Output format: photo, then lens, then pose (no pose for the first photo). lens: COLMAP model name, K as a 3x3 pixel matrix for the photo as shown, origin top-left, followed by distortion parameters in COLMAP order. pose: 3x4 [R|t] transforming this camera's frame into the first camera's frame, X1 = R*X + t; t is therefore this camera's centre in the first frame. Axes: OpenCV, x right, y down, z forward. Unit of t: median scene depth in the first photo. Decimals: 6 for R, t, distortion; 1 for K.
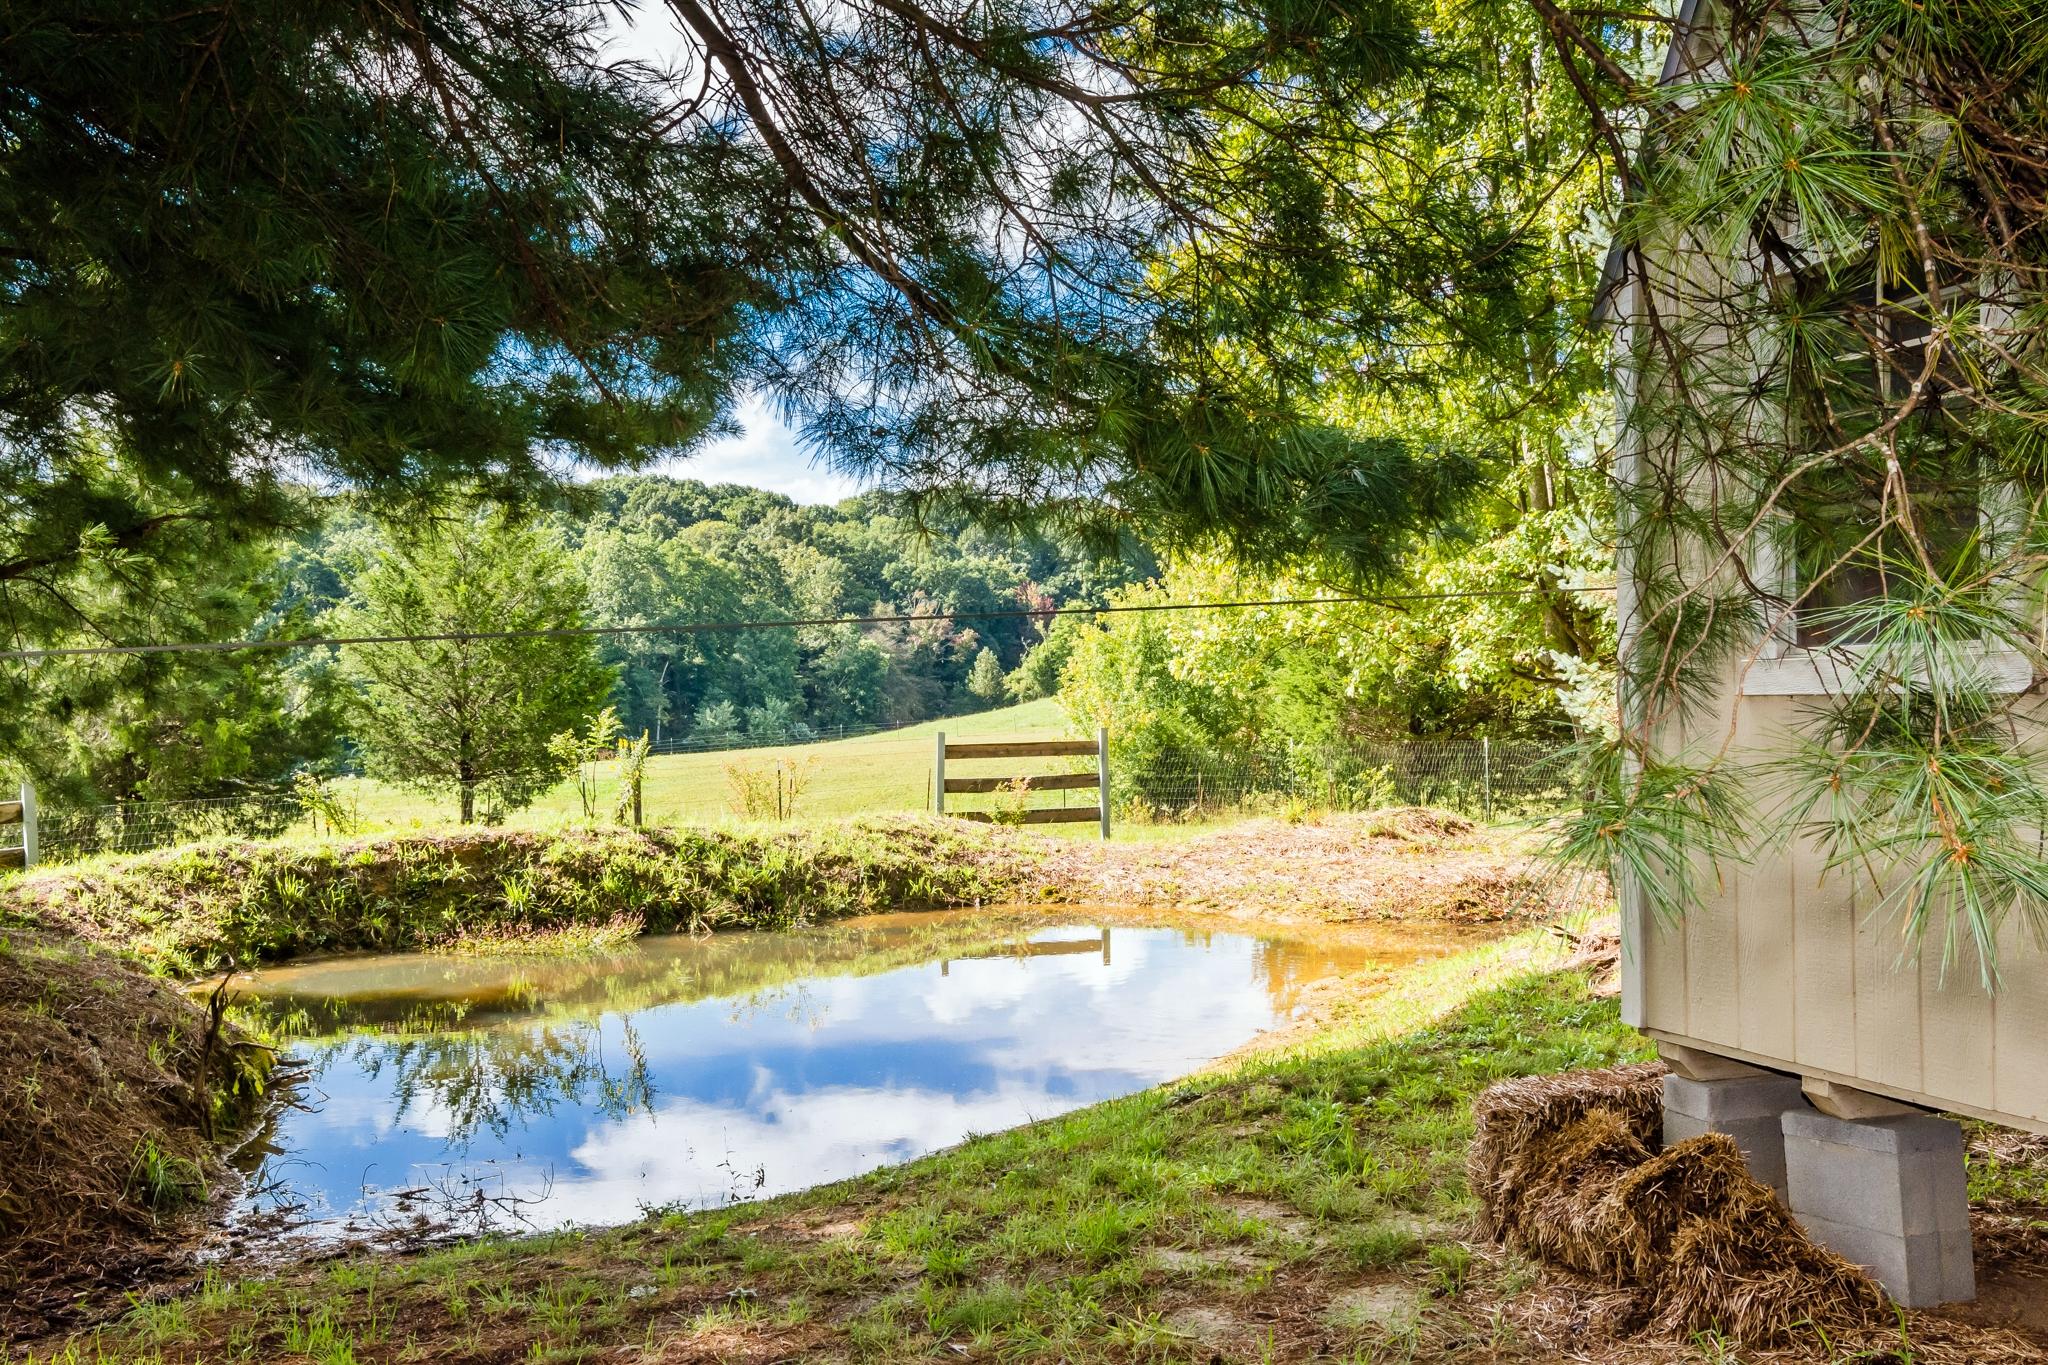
lens RADIAL K [[1768.7, 0, 1023.9], [0, 1768.7, 684.1], [0, 0, 1]] dist [0.005319, 0.000654]
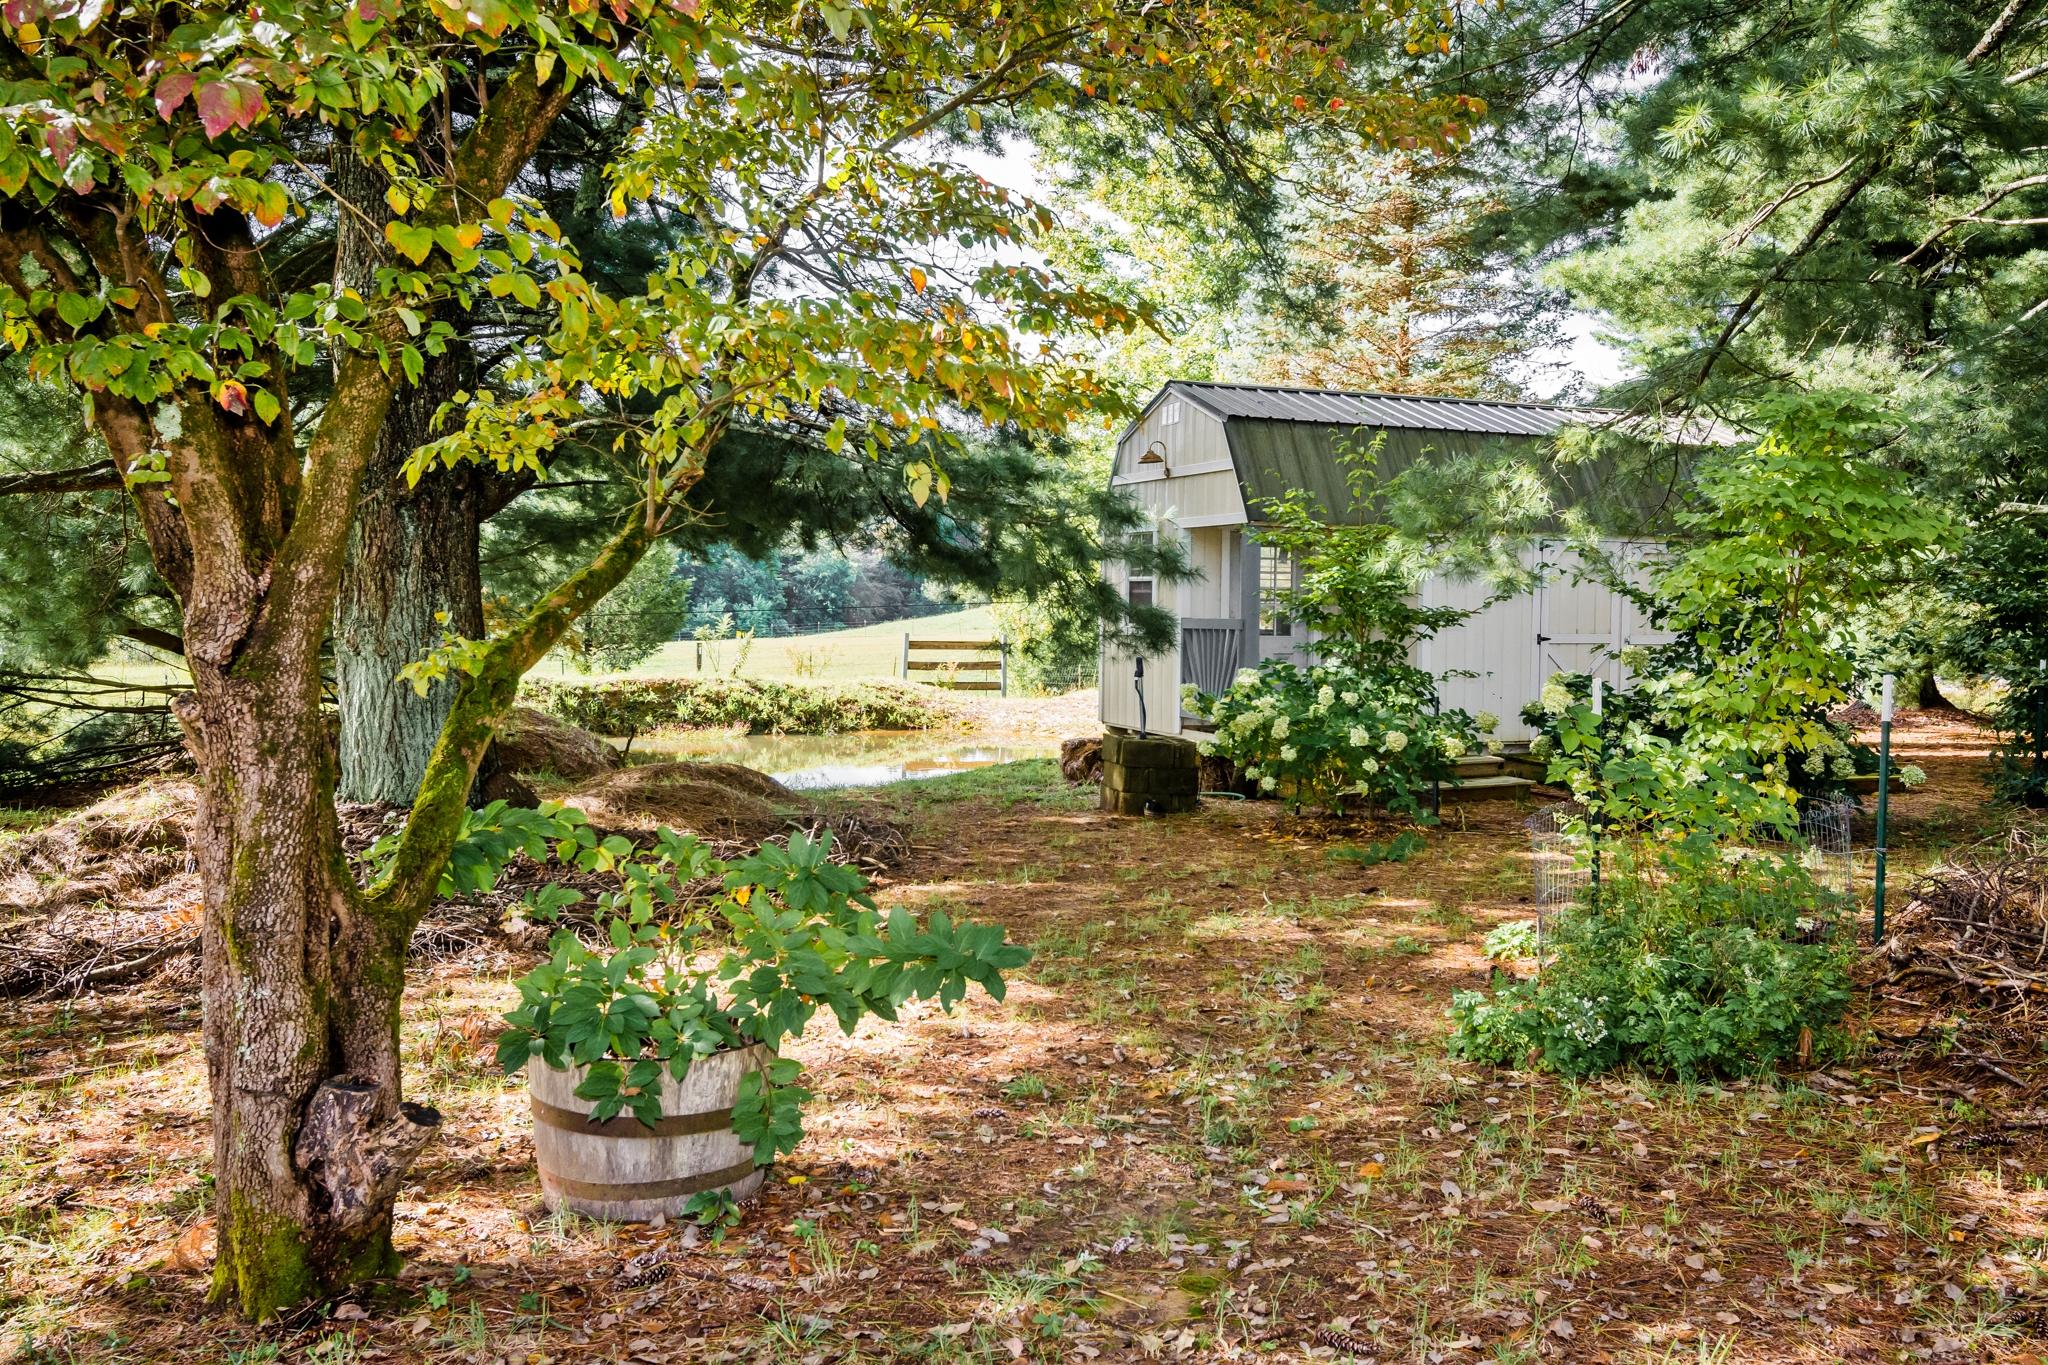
lens RADIAL K [[1768.7, 0, 1024.3], [0, 1768.7, 682.6], [0, 0, 1]] dist [0.005319, 0.000654]
pose [[0.998947, 0.036556, 0.027731, 0.024657], [-0.038028, 0.997786, 0.054565, -0.027159], [-0.025675, -0.055562, 0.998125, -0.855251]]
